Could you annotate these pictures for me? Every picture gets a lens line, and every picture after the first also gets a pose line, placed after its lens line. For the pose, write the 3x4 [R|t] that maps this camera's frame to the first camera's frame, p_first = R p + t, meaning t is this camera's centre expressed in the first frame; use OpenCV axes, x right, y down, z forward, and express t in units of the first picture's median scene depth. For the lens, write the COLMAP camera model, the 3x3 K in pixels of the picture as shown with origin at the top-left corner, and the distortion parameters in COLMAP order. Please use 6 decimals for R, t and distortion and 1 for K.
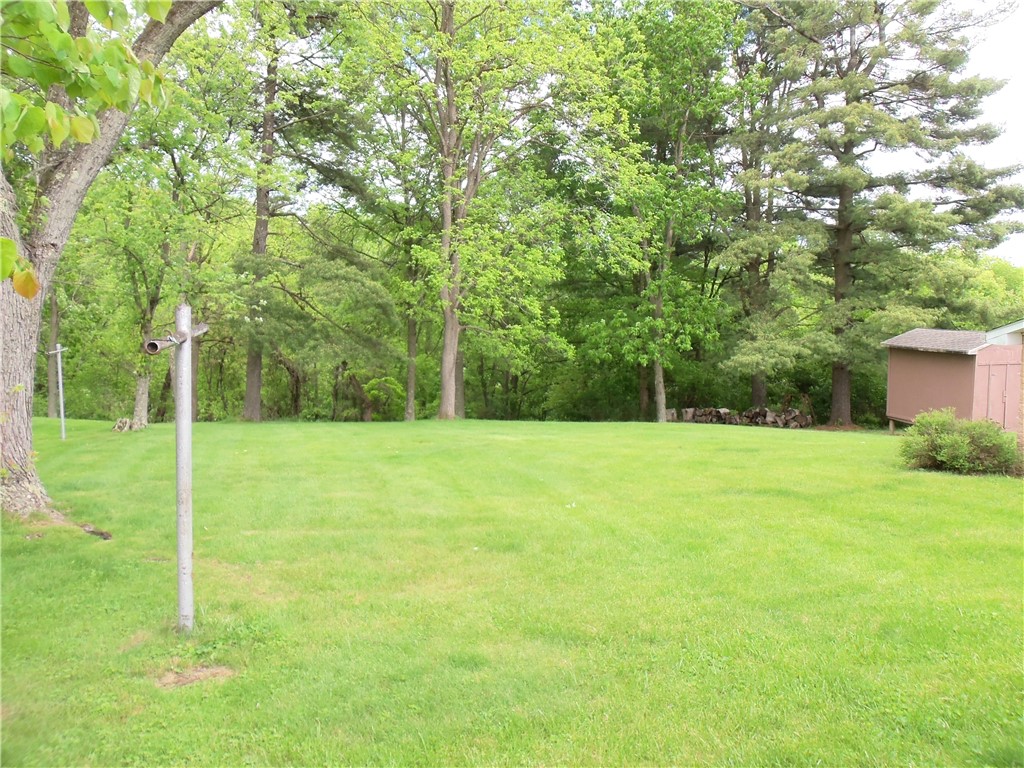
lens RADIAL K [[901.7, 0, 512.0], [0, 901.7, 384.0], [0, 0, 1]] dist [-0.012952, -0.008615]
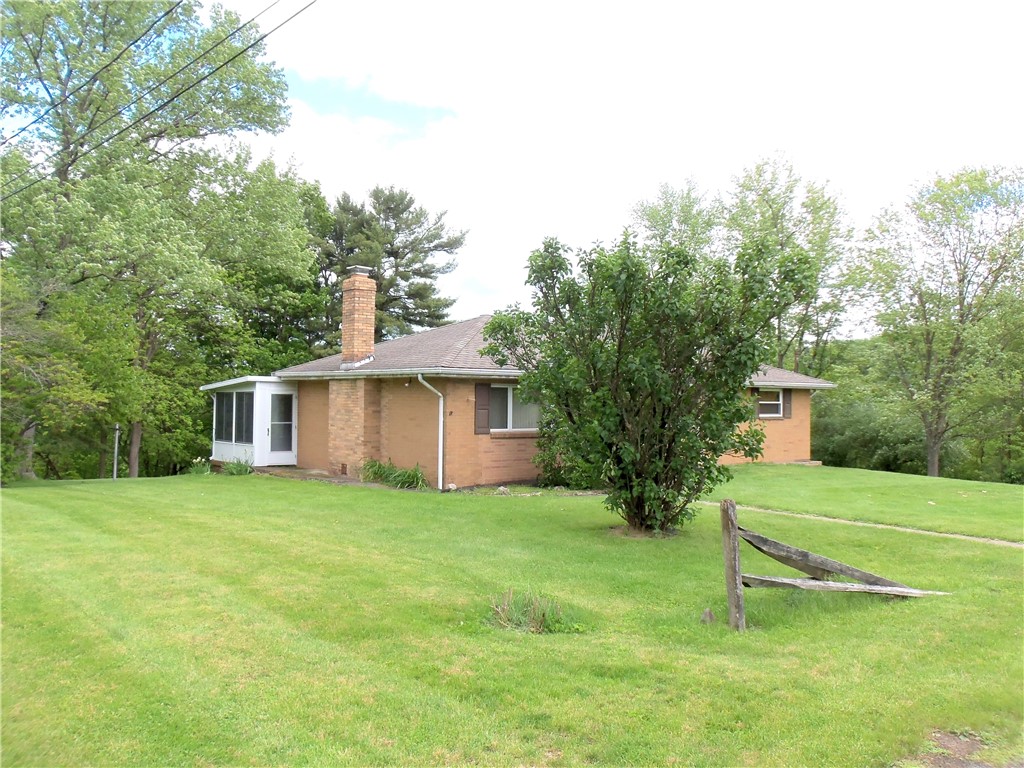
lens RADIAL K [[901.7, 0, 512.0], [0, 901.7, 384.0], [0, 0, 1]] dist [-0.012952, -0.008615]
pose [[0.935076, 0.012793, 0.354215, -0.007515], [0.030723, 0.992662, -0.116956, 0.067107], [-0.353112, 0.120245, 0.927822, -0.827026]]
